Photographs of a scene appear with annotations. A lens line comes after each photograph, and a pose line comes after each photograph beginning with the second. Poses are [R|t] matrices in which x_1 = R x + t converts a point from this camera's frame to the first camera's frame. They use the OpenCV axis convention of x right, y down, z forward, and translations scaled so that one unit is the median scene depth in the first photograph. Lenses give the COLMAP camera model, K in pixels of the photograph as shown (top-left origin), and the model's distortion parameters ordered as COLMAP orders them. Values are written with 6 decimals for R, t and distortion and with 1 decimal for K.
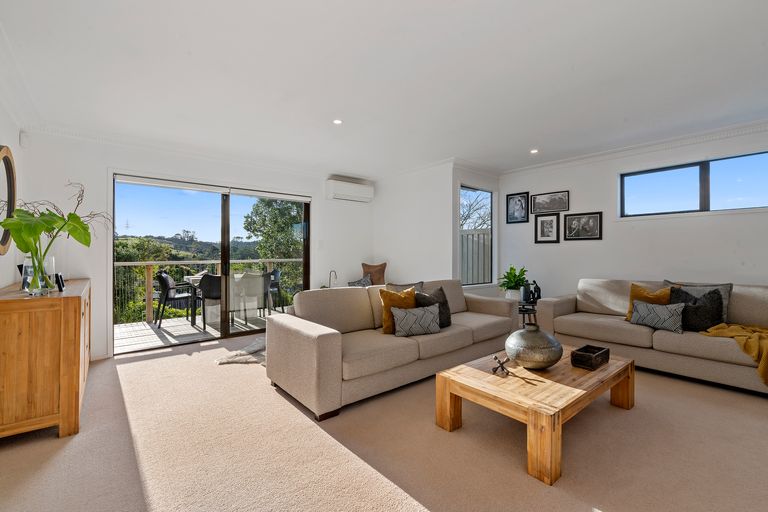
lens RADIAL K [[334.8, 0, 384.0], [0, 334.8, 254.6], [0, 0, 1]] dist [0.004348, -0.000102]
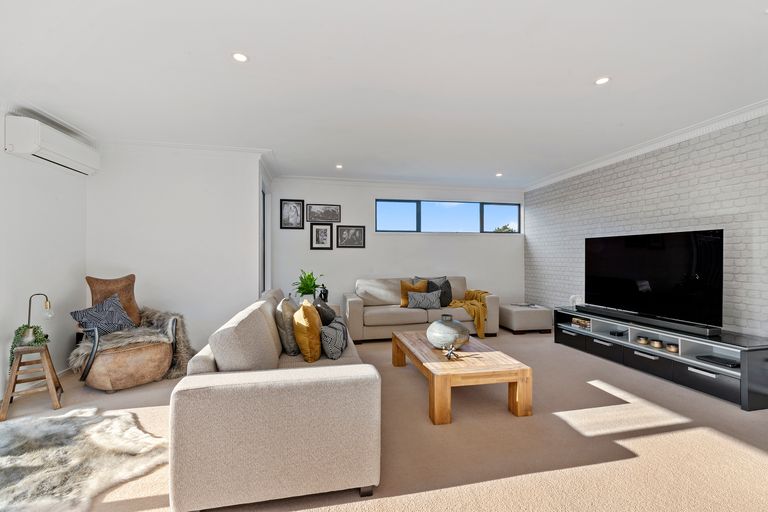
lens RADIAL K [[334.8, 0, 388.5], [0, 334.8, 257.2], [0, 0, 1]] dist [0.004348, -0.000102]
pose [[0.470338, -0.000386, 0.882486, -0.396385], [0.007103, 0.999969, -0.003348, -0.004729], [-0.882458, 0.007843, 0.470326, 0.304158]]
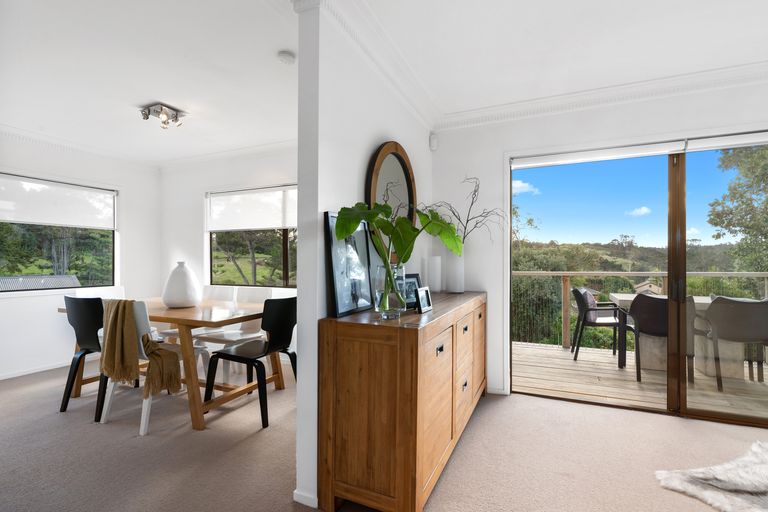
lens RADIAL K [[359.7, 0, 384.5], [0, 359.7, 257.5], [0, 0, 1]] dist [-0.003326, 0.001684]
pose [[0.434033, -0.008950, -0.900853, -0.140353], [-0.002488, 0.999935, -0.011133, -0.001781], [0.900894, 0.007073, 0.433982, 0.289277]]
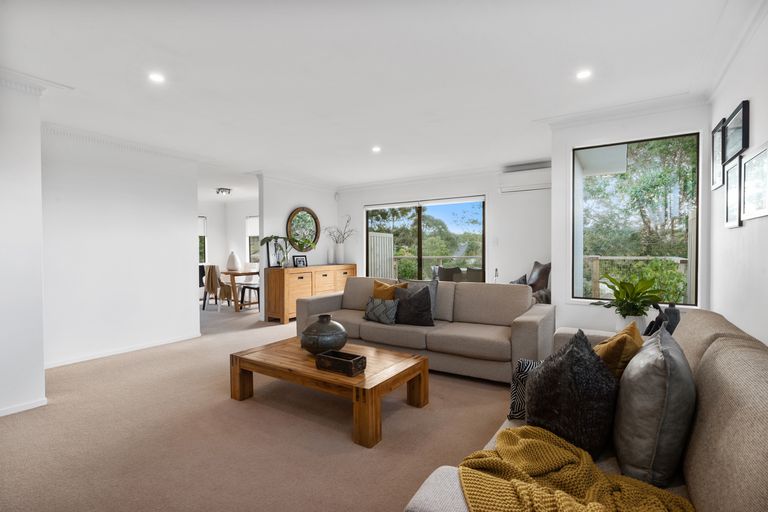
lens RADIAL K [[359.7, 0, 384.1], [0, 359.7, 260.1], [0, 0, 1]] dist [-0.003326, 0.001684]
pose [[0.284535, 0.019862, -0.958460, 0.797590], [-0.001143, 0.999792, 0.020379, 0.005062], [0.958665, -0.004703, 0.284498, 0.426382]]
